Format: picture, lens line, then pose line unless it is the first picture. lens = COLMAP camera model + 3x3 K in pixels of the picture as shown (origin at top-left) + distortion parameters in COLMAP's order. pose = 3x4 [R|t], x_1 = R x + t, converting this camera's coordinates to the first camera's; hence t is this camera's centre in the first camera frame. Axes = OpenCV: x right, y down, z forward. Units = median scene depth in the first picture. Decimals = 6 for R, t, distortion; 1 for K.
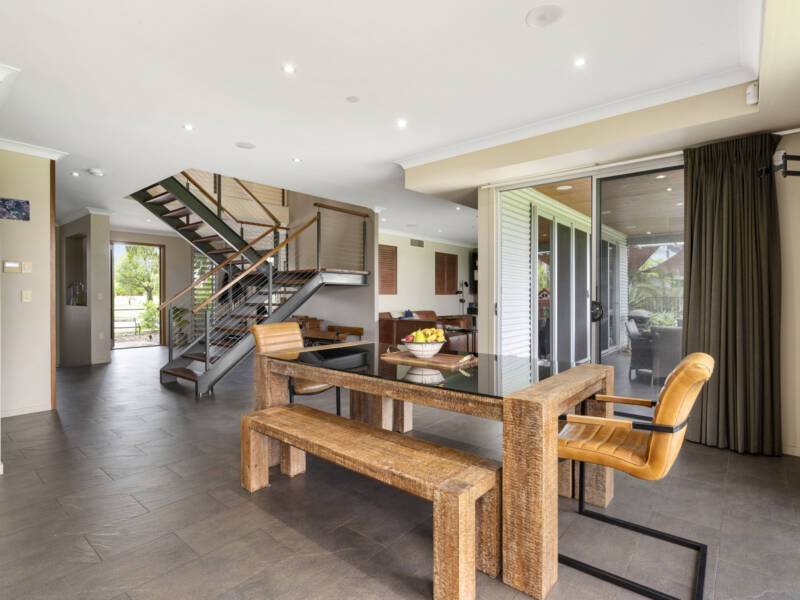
lens RADIAL K [[416.3, 0, 399.3], [0, 416.3, 296.3], [0, 0, 1]] dist [0.000398, -0.000119]
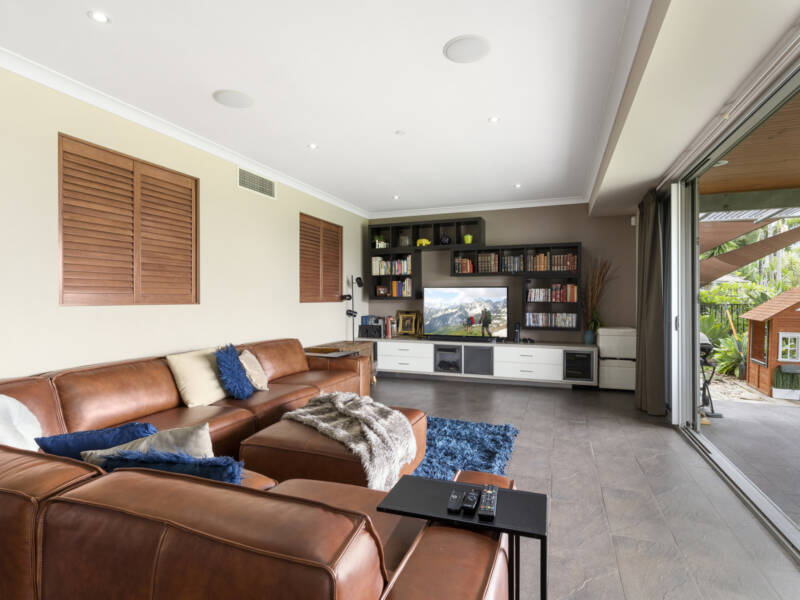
lens RADIAL K [[416.3, 0, 400.9], [0, 416.3, 297.2], [0, 0, 1]] dist [0.000398, -0.000119]
pose [[0.945845, 0.001459, 0.324615, 0.038720], [0.000508, 0.999982, -0.005974, -0.006558], [-0.324618, 0.005816, 0.945827, 0.480484]]
